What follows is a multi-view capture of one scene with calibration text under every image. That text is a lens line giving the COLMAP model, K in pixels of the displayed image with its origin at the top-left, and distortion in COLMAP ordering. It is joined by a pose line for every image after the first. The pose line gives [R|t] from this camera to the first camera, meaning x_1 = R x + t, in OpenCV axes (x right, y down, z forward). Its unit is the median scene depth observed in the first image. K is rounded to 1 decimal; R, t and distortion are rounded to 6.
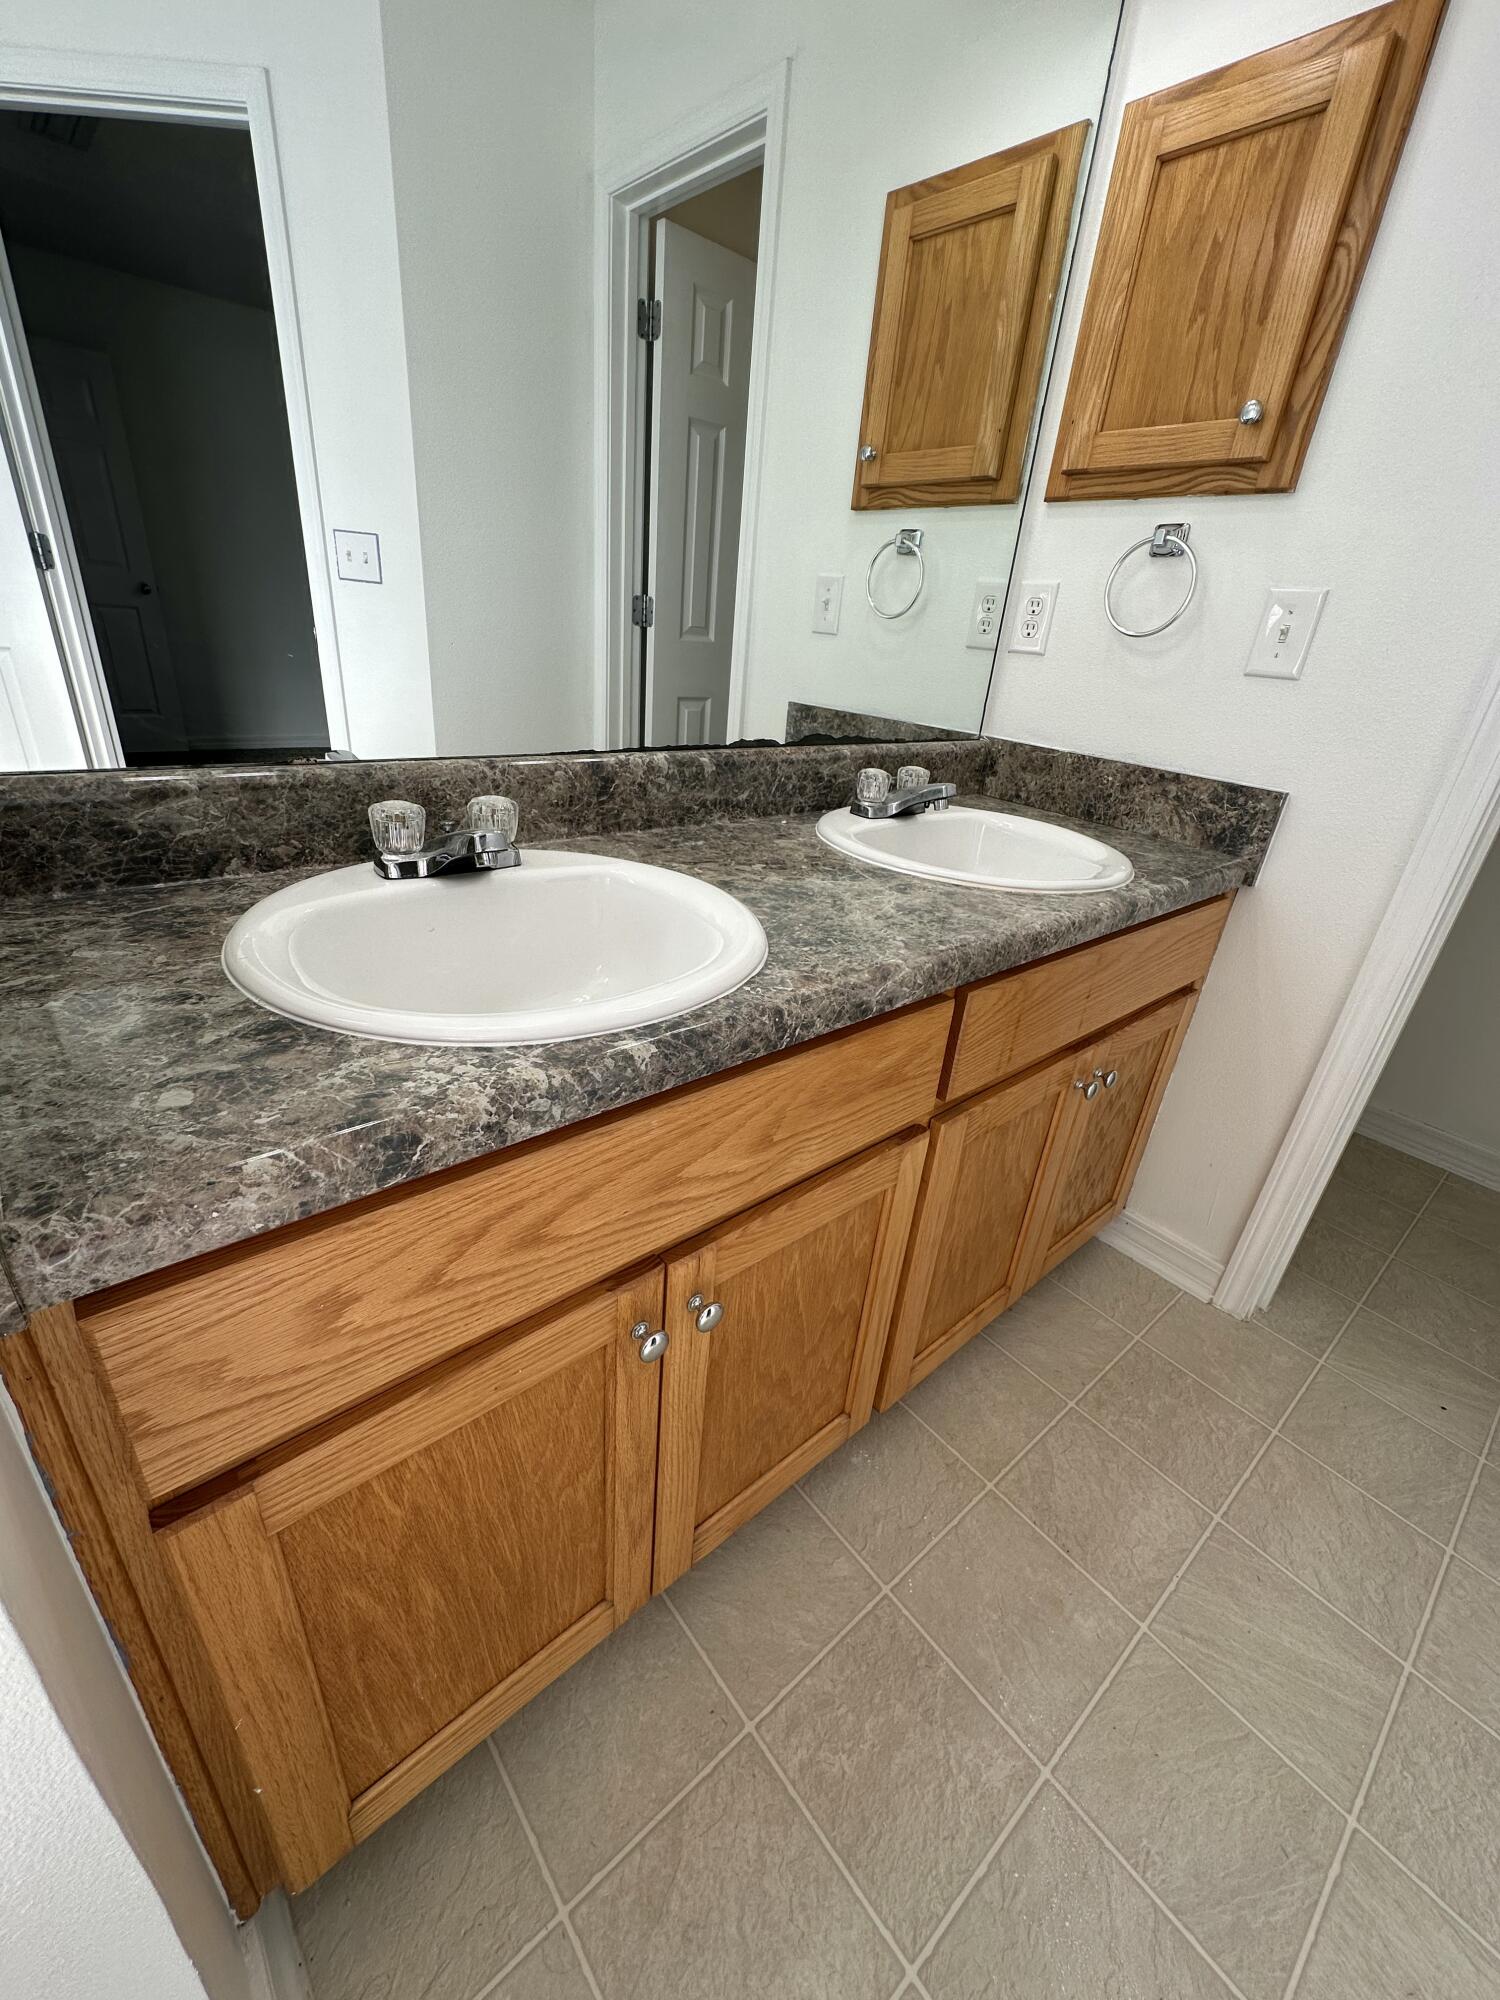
lens RADIAL K [[803.7, 0, 750.9], [0, 803.7, 998.4], [0, 0, 1]] dist [-0.003267, 0.000899]
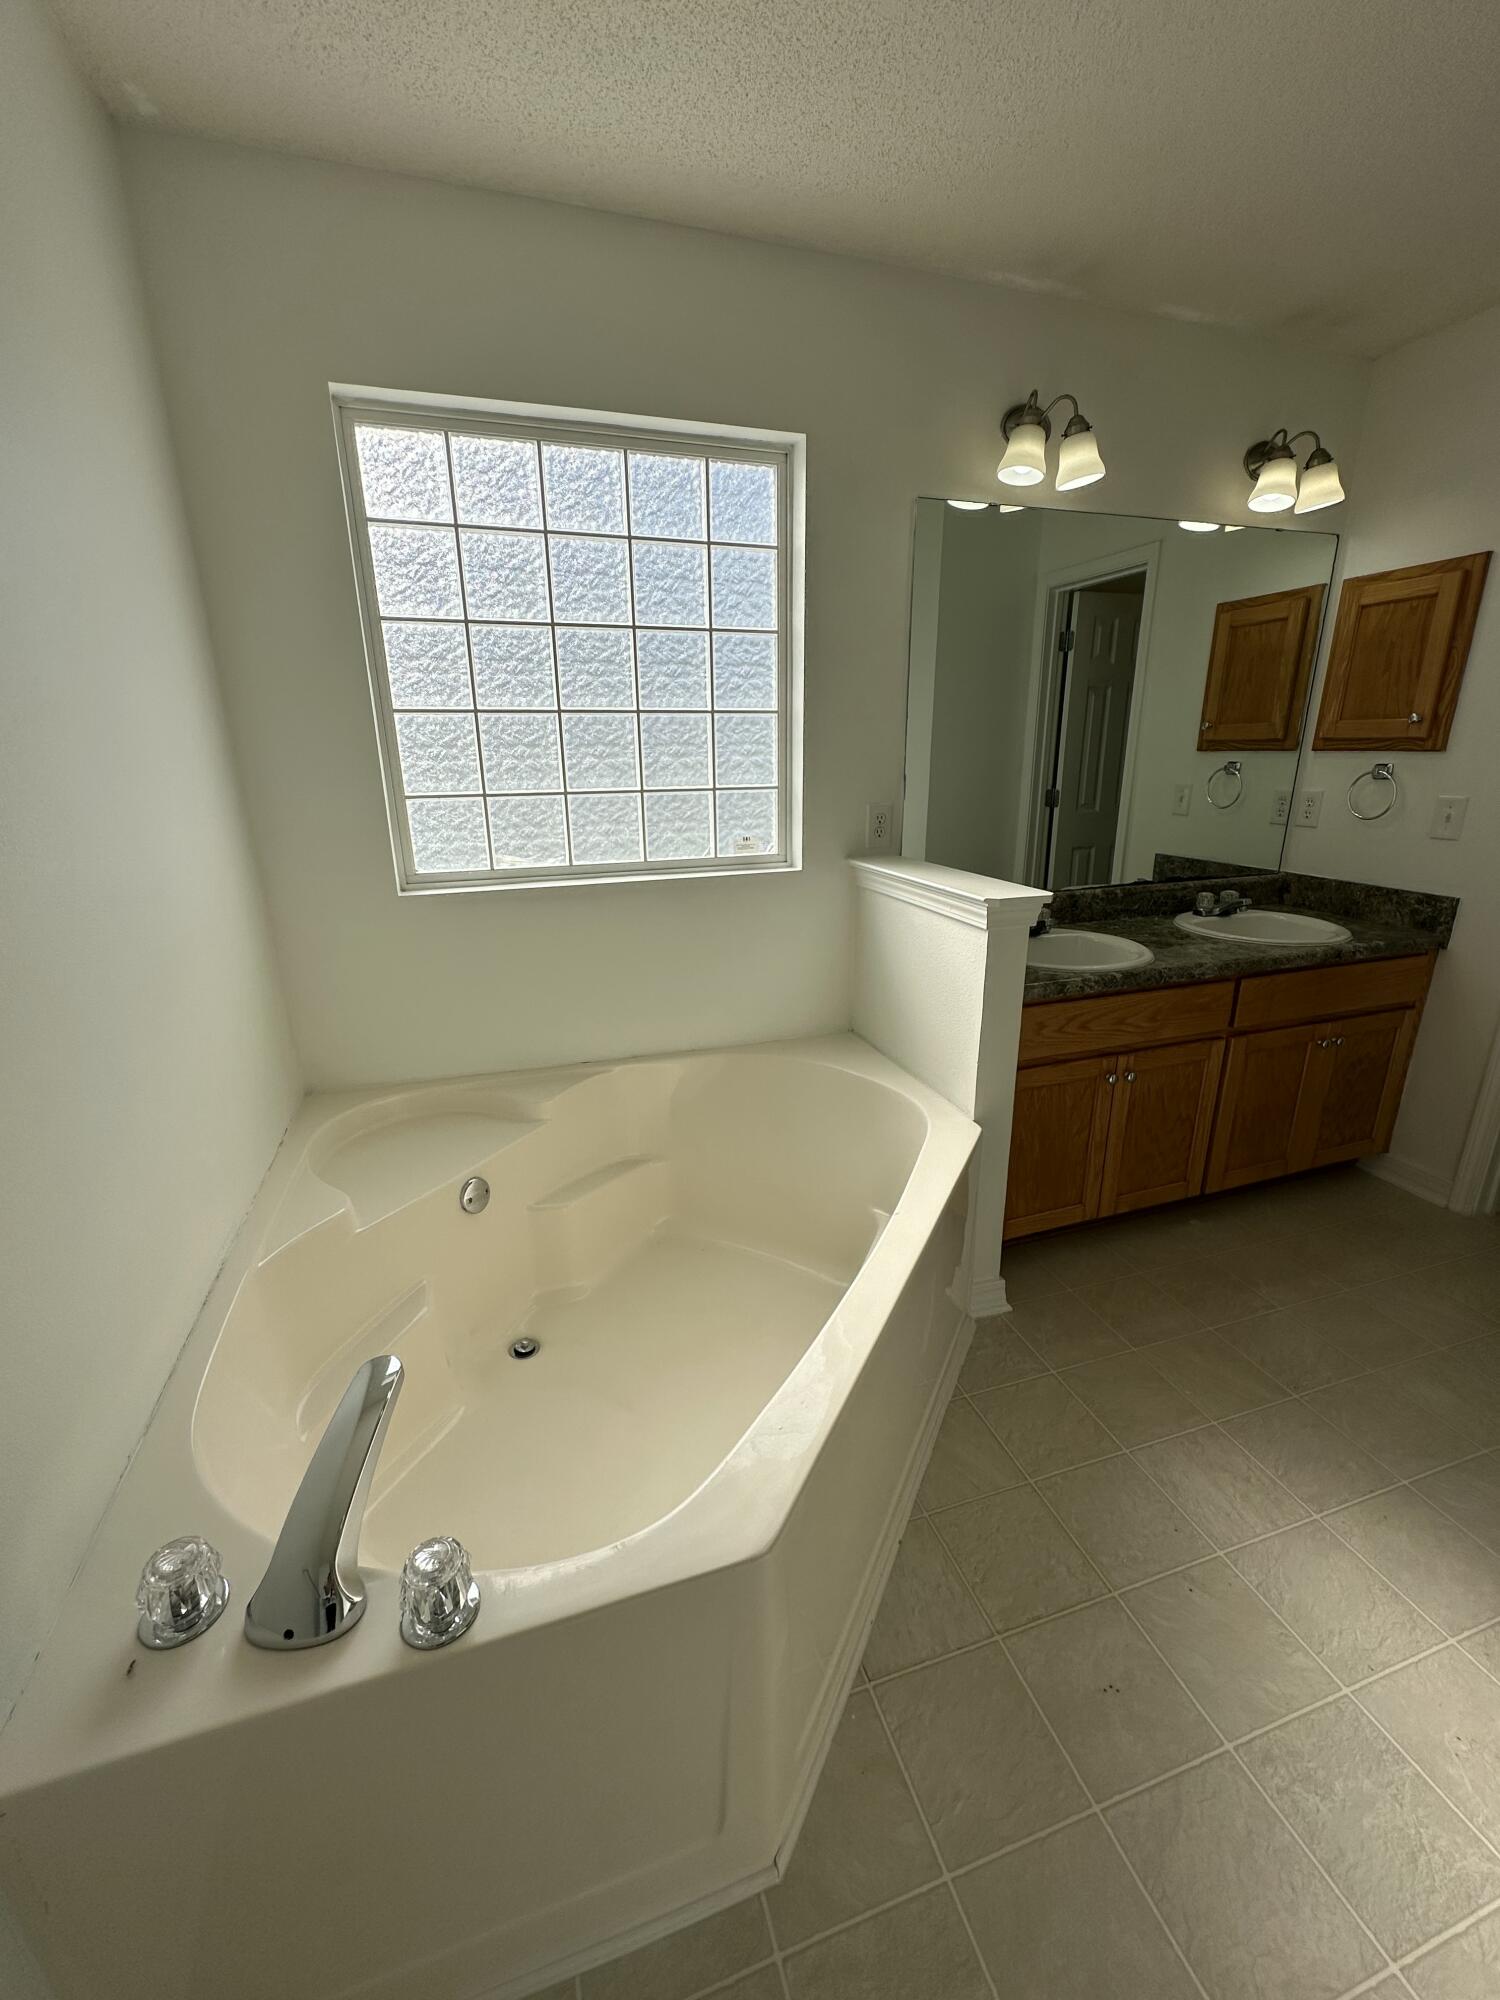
lens RADIAL K [[803.7, 0, 750.9], [0, 803.7, 998.4], [0, 0, 1]] dist [-0.003267, 0.000899]
pose [[0.920083, 0.020314, -0.391196, -0.105312], [-0.077527, 0.988344, -0.131021, 0.333448], [0.383974, 0.150879, 0.910933, -1.247449]]
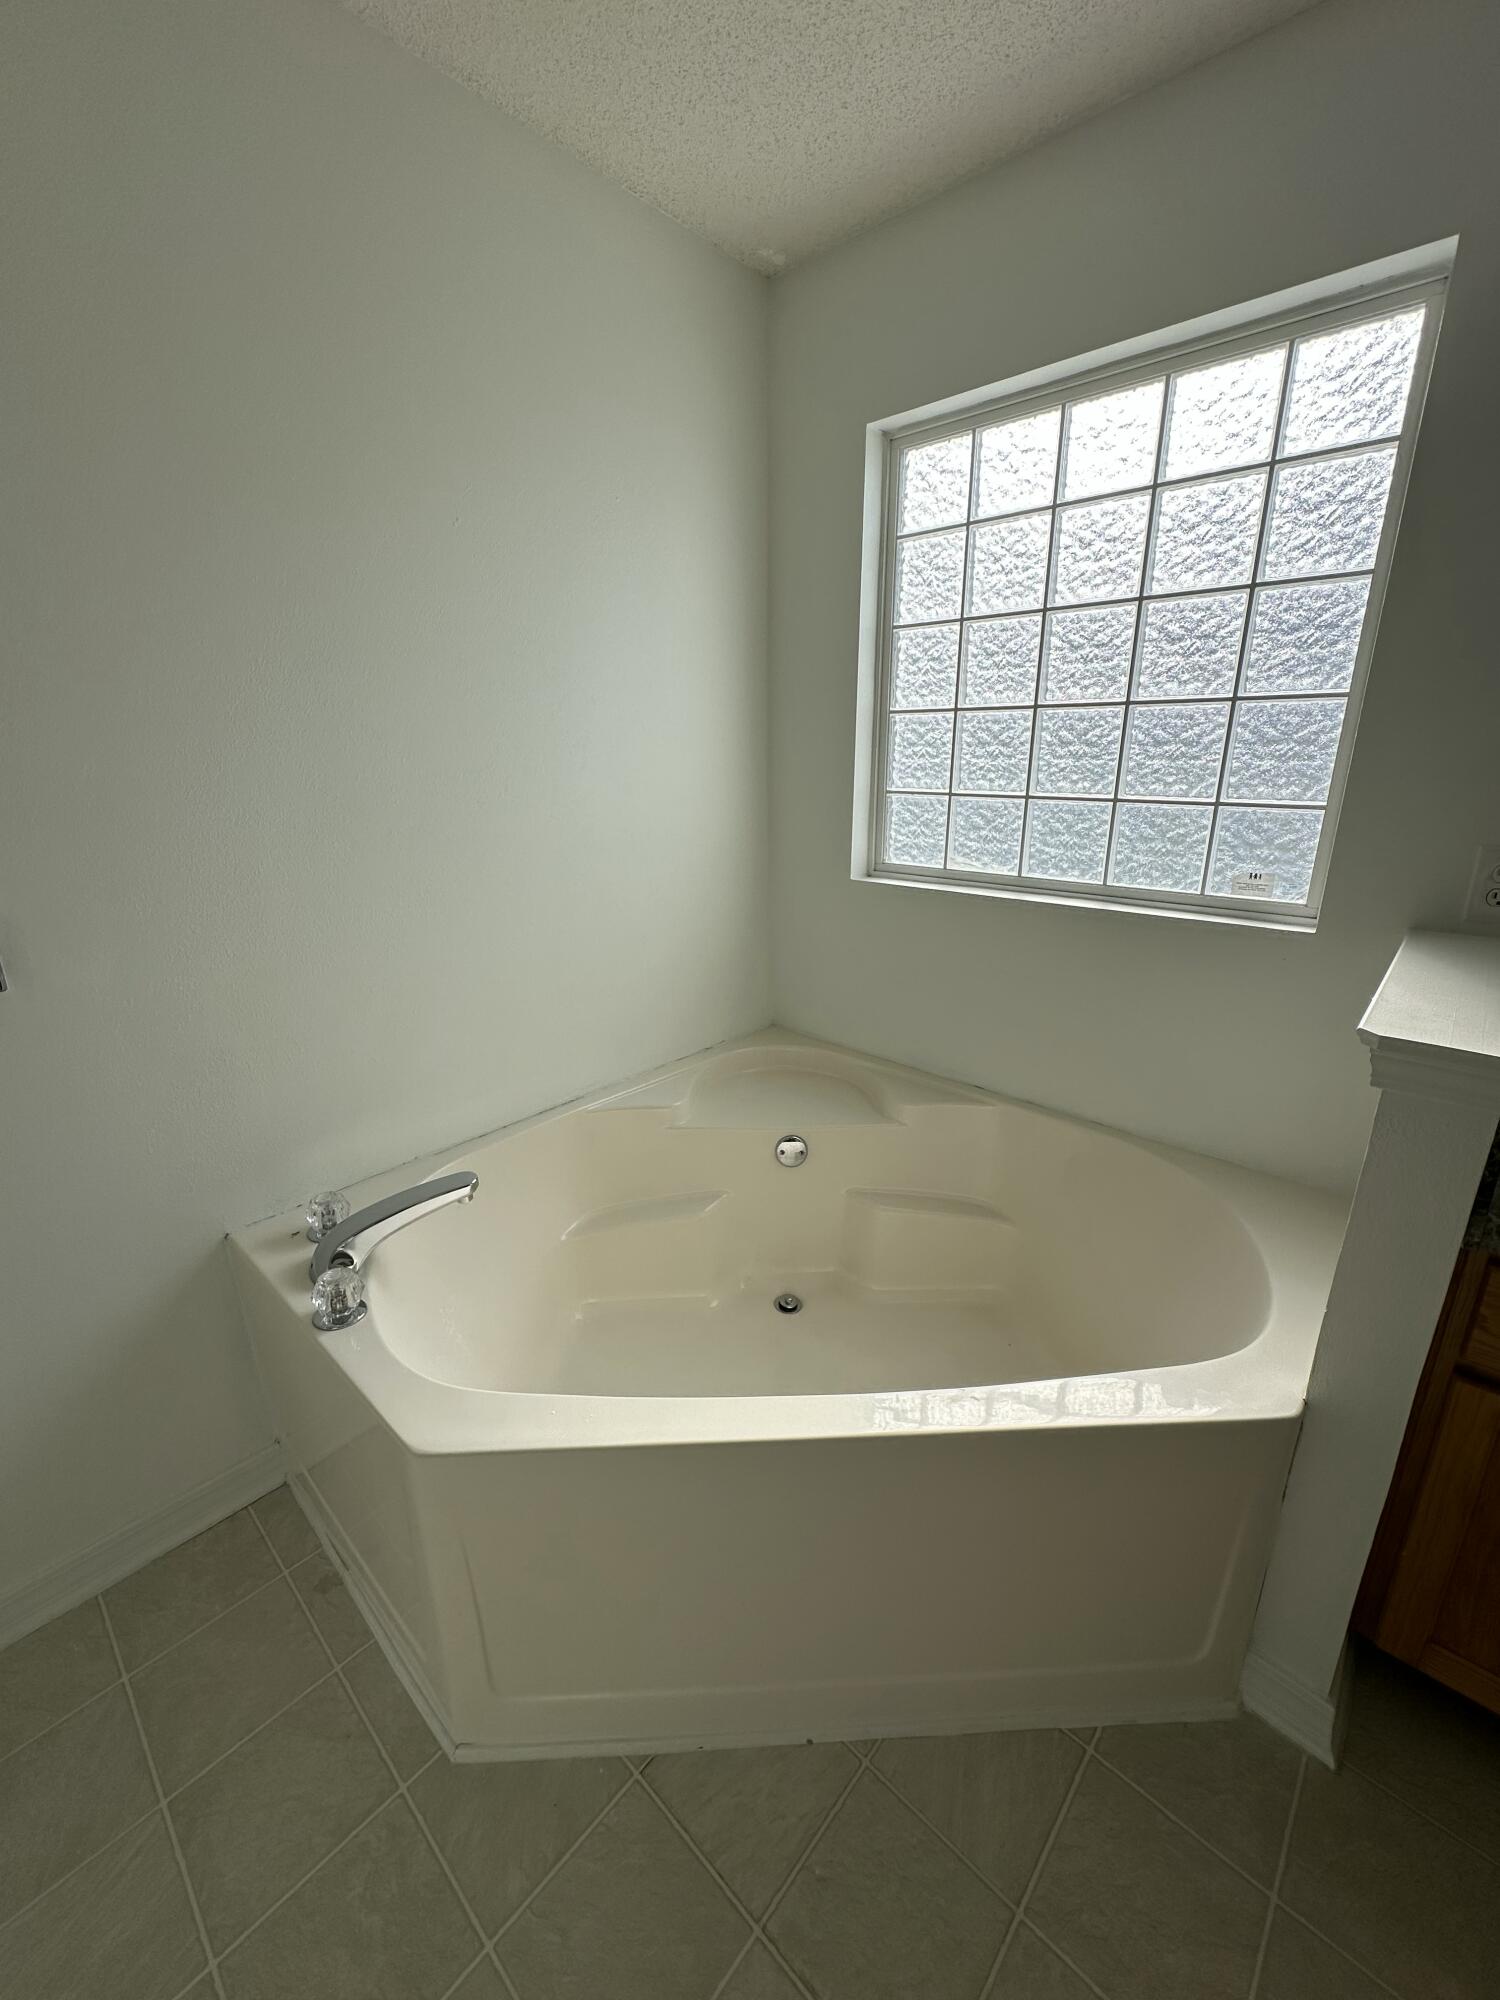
lens RADIAL K [[803.7, 0, 750.9], [0, 803.7, 998.4], [0, 0, 1]] dist [-0.003267, 0.000899]
pose [[0.124691, 0.208796, -0.969977, 0.349821], [-0.403018, 0.903985, 0.142783, 0.066731], [0.906658, 0.373115, 0.196868, -0.584884]]
